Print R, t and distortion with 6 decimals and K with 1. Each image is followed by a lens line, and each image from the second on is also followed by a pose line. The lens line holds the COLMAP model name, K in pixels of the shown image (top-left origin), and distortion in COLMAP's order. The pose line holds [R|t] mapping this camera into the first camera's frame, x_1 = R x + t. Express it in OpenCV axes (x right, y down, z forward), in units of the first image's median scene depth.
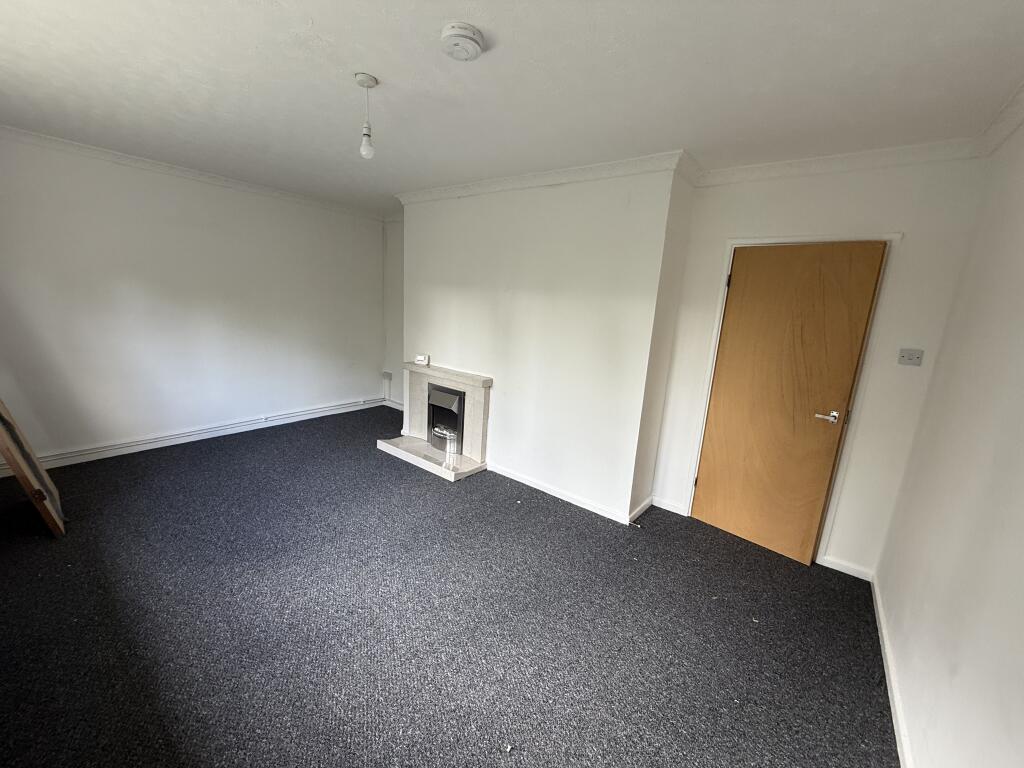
lens RADIAL K [[405.1, 0, 515.9], [0, 405.1, 382.5], [0, 0, 1]] dist [-0.000158, -0.000180]
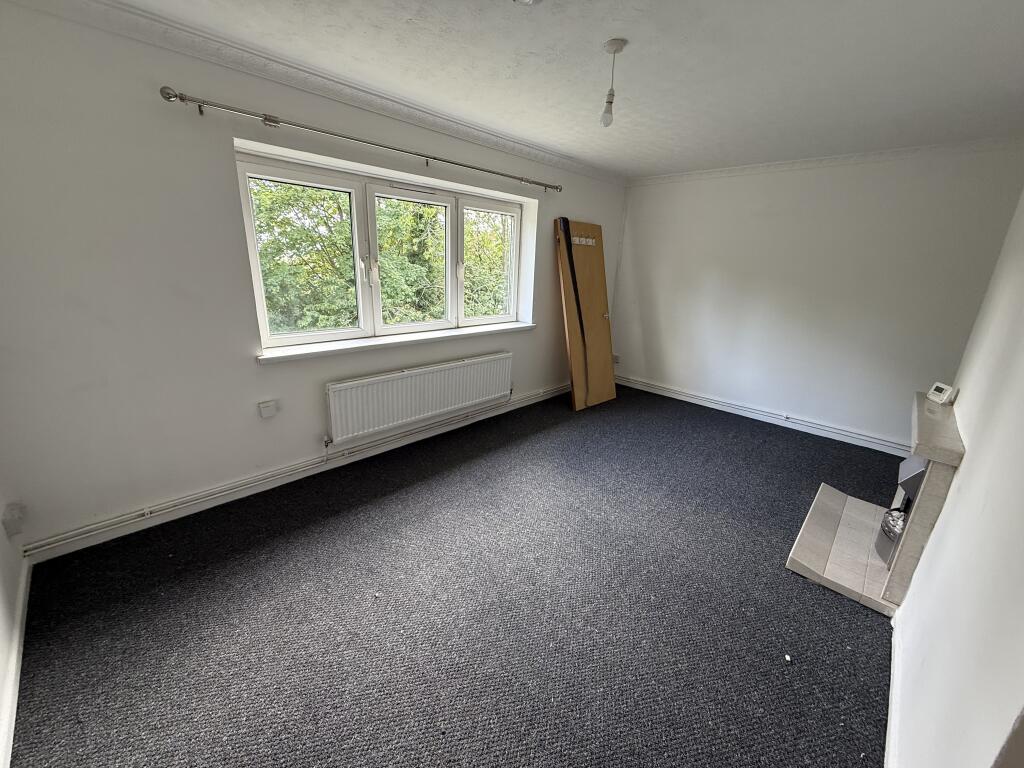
lens RADIAL K [[405.1, 0, 515.9], [0, 405.1, 382.5], [0, 0, 1]] dist [-0.000158, -0.000180]
pose [[-0.104908, 0.220585, -0.969709, 0.395652], [-0.244795, 0.939360, 0.240164, -0.068553], [0.963883, 0.262575, -0.044549, 0.485188]]
